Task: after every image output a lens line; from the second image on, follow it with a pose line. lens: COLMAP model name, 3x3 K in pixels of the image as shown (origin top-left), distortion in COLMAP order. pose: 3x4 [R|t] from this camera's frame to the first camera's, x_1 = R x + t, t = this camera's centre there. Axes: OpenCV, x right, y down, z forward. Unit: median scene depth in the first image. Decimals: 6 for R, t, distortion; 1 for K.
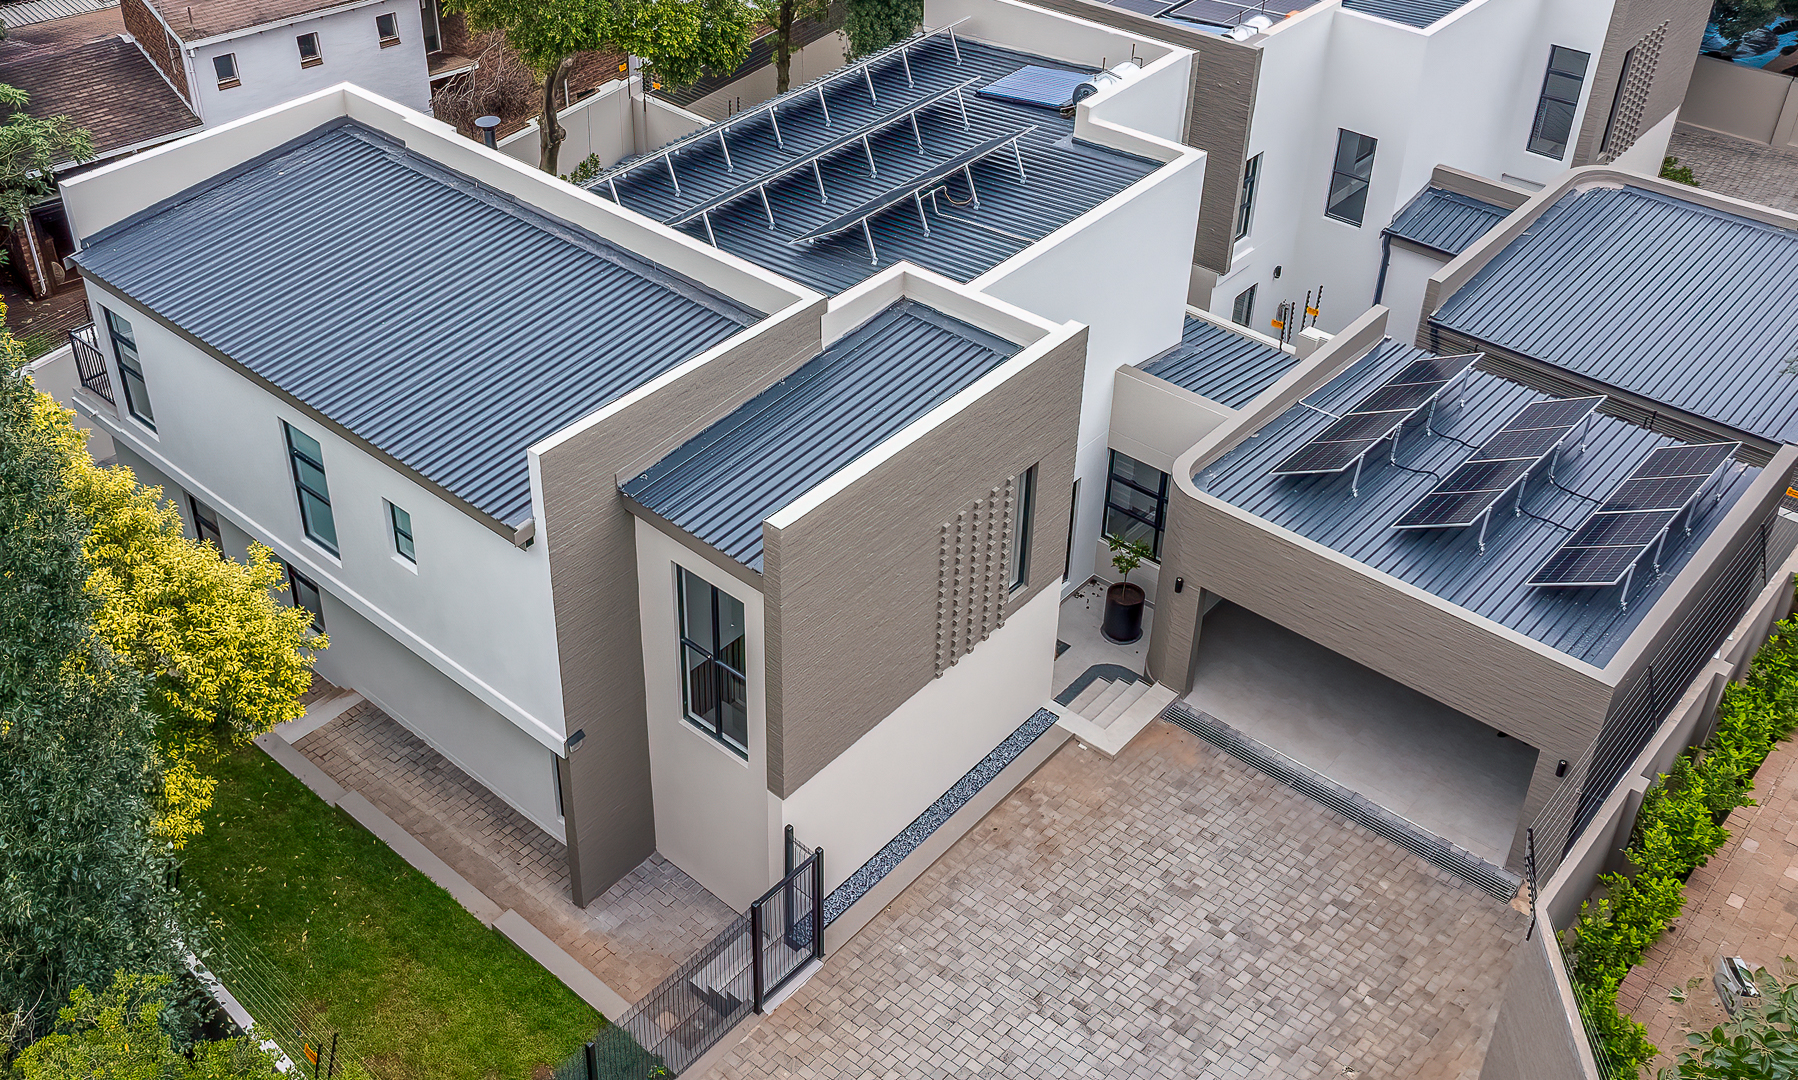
lens RADIAL K [[1774.6, 0, 894.7], [0, 1774.6, 434.2], [0, 0, 1]] dist [-0.005168, 0.019226]
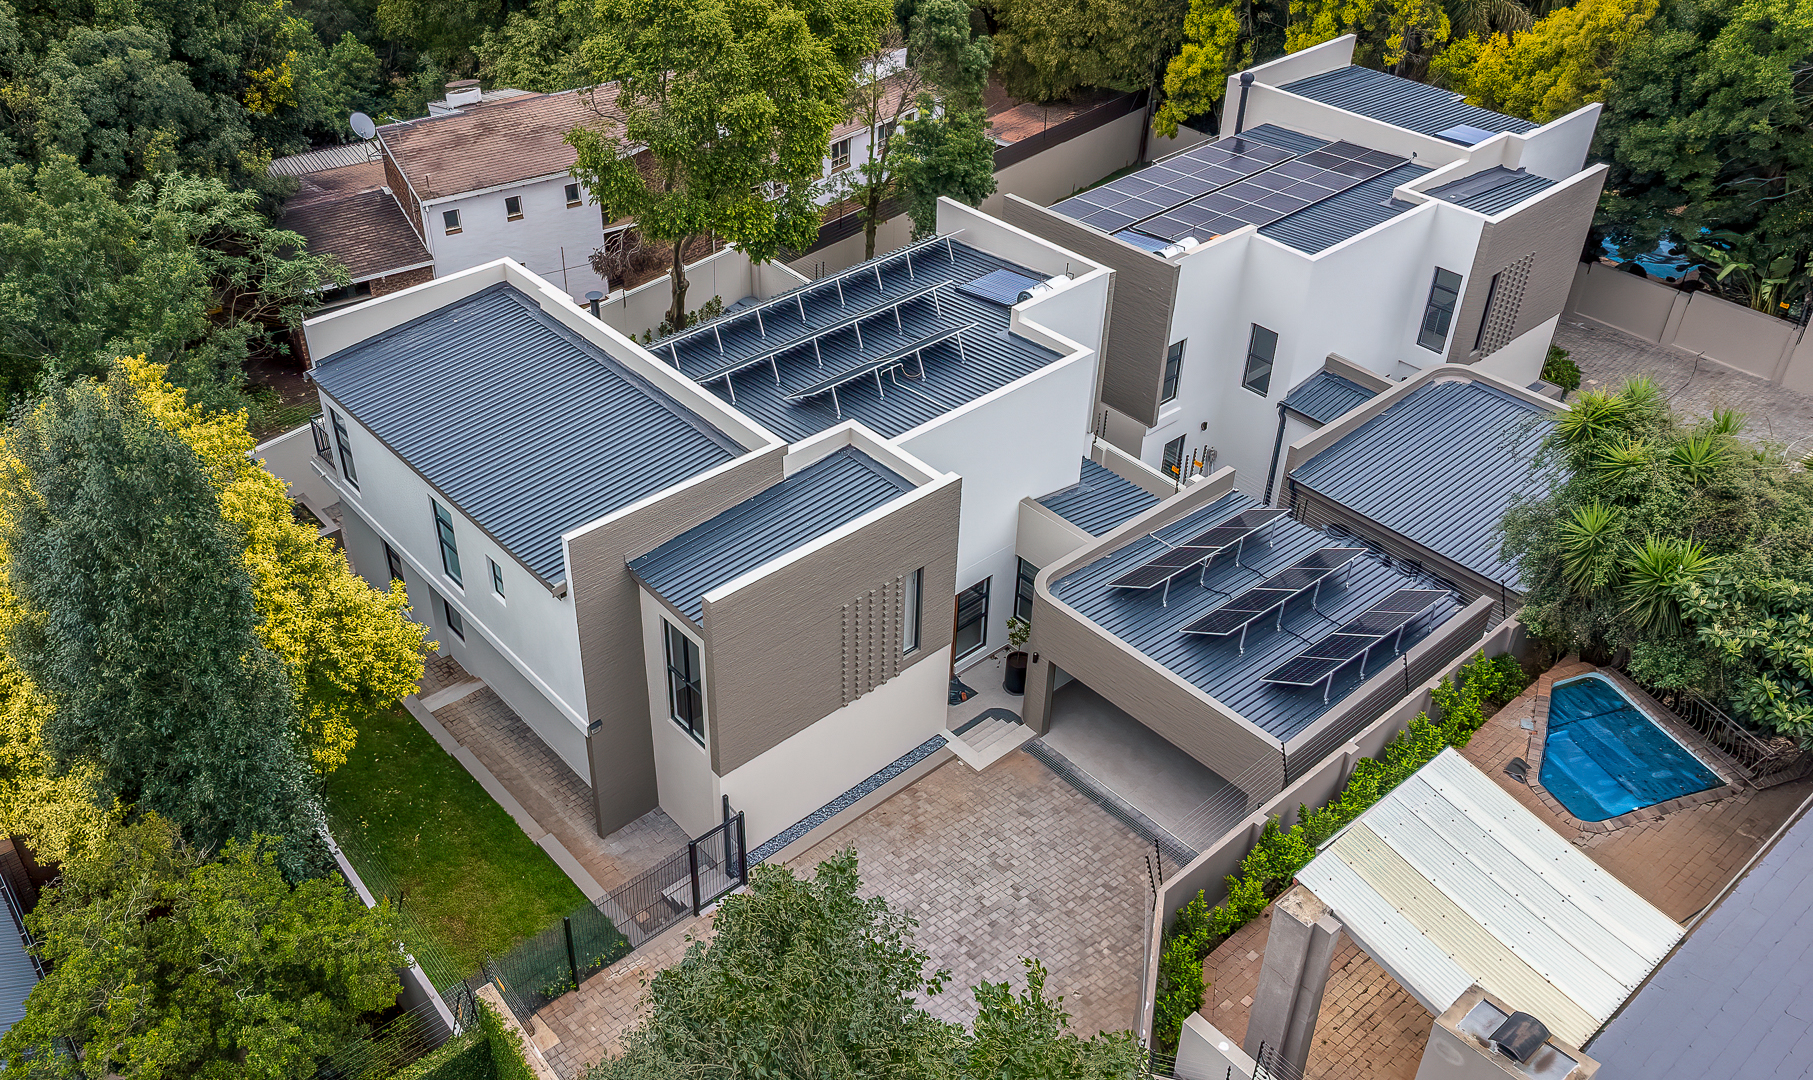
lens RADIAL K [[1484.7, 0, 905.6], [0, 1484.7, 541.9], [0, 0, 1]] dist [0.002482, -0.013747]
pose [[0.992548, 0.081086, -0.090956, 0.163069], [-0.078134, 0.996308, 0.035562, -0.043358], [0.093504, -0.028190, 0.995220, -0.201871]]
